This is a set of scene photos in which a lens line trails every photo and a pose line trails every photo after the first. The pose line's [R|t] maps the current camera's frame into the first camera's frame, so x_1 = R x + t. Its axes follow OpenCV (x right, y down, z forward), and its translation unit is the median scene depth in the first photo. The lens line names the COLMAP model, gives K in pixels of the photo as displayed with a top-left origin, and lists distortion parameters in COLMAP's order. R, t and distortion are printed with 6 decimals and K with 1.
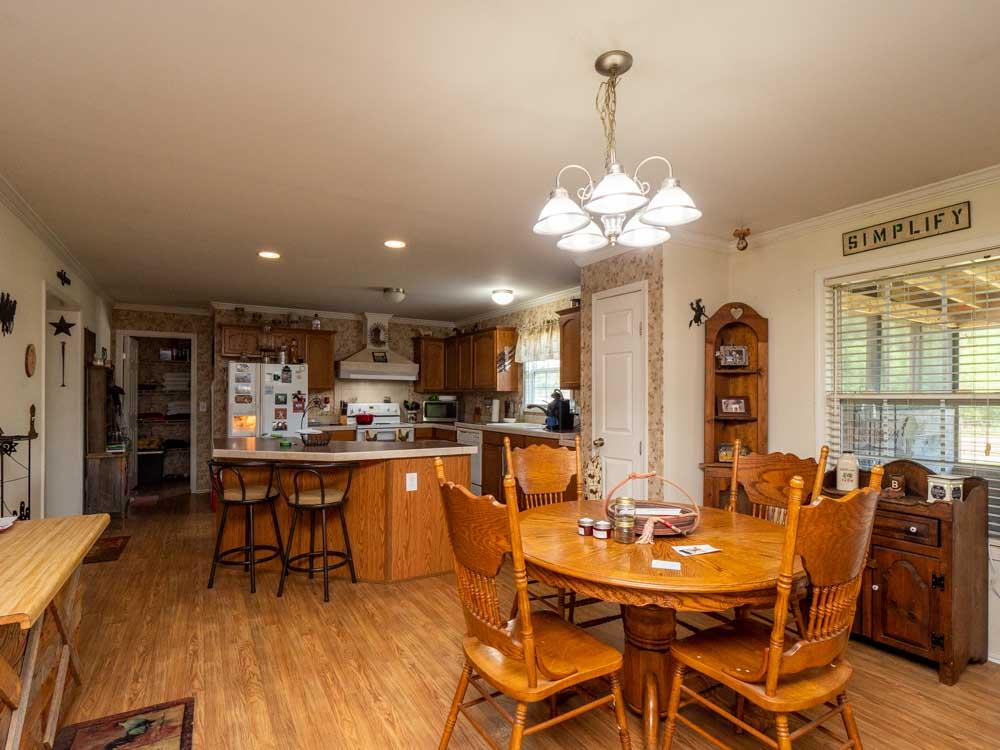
lens RADIAL K [[513.5, 0, 502.2], [0, 513.5, 396.1], [0, 0, 1]] dist [-0.004998, -0.001169]
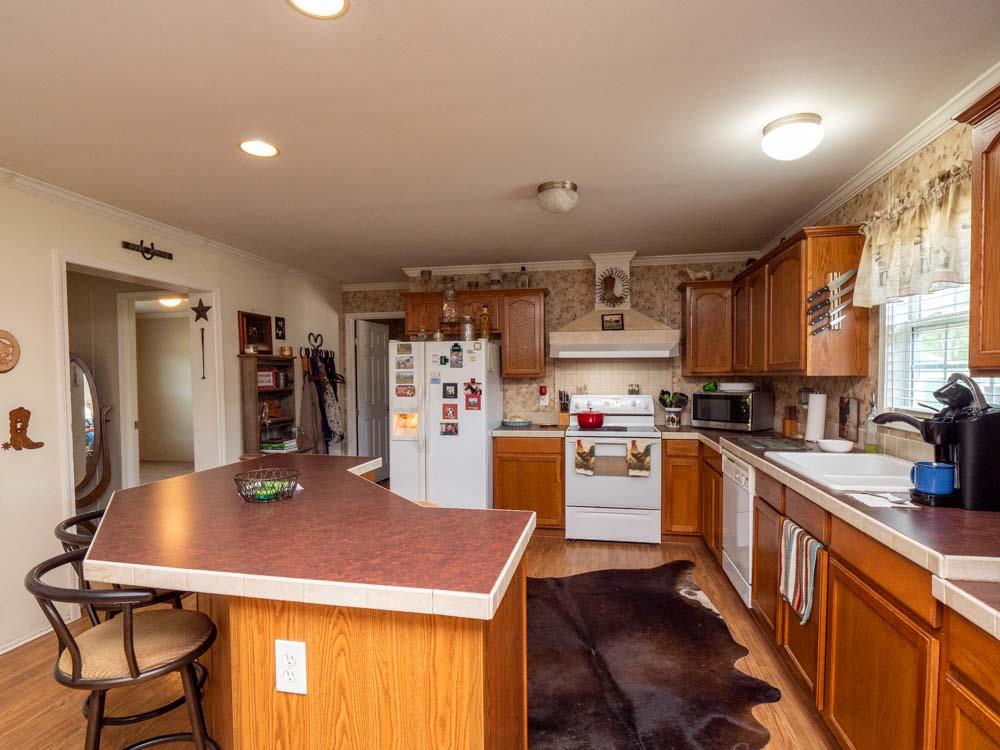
lens RADIAL K [[513.5, 0, 502.2], [0, 513.5, 396.1], [0, 0, 1]] dist [-0.004998, -0.001169]
pose [[0.752076, 0.017385, -0.658847, 0.087291], [0.010831, 0.999191, 0.038729, -0.013170], [0.658987, -0.036263, 0.751279, 0.502026]]
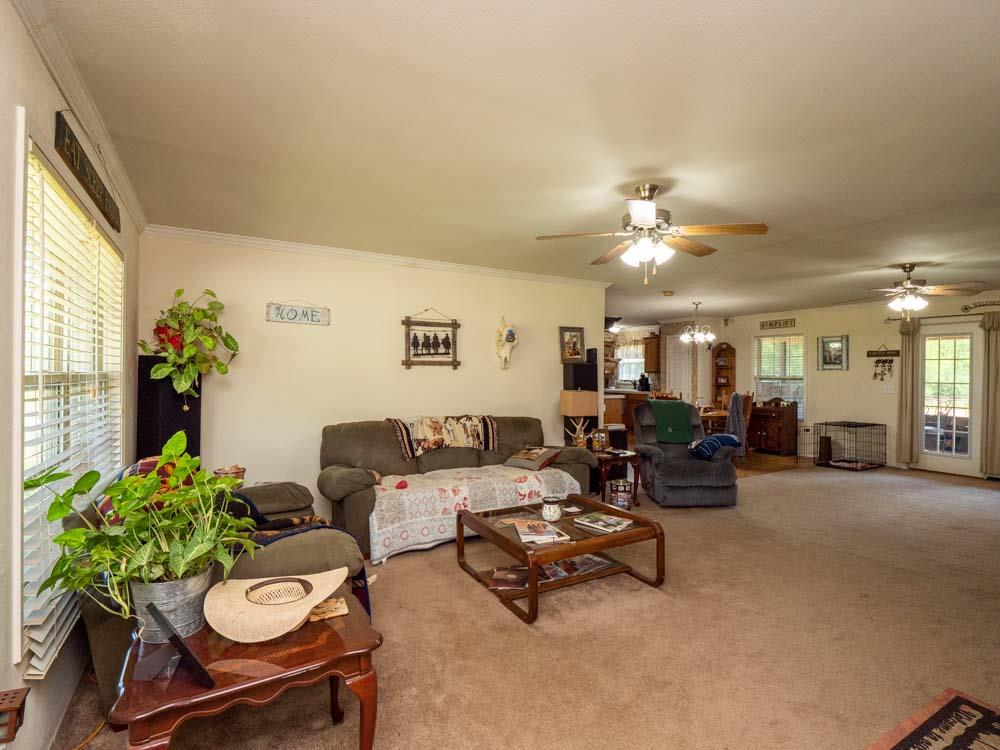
lens RADIAL K [[486.9, 0, 500.0], [0, 486.9, 375.0], [0, 0, 1]] dist [-0.002326, -0.000339]
pose [[0.999979, 0.004182, -0.004945, -0.421700], [-0.004155, 0.999977, 0.005326, -0.010604], [0.004967, -0.005306, 0.999974, -0.933219]]
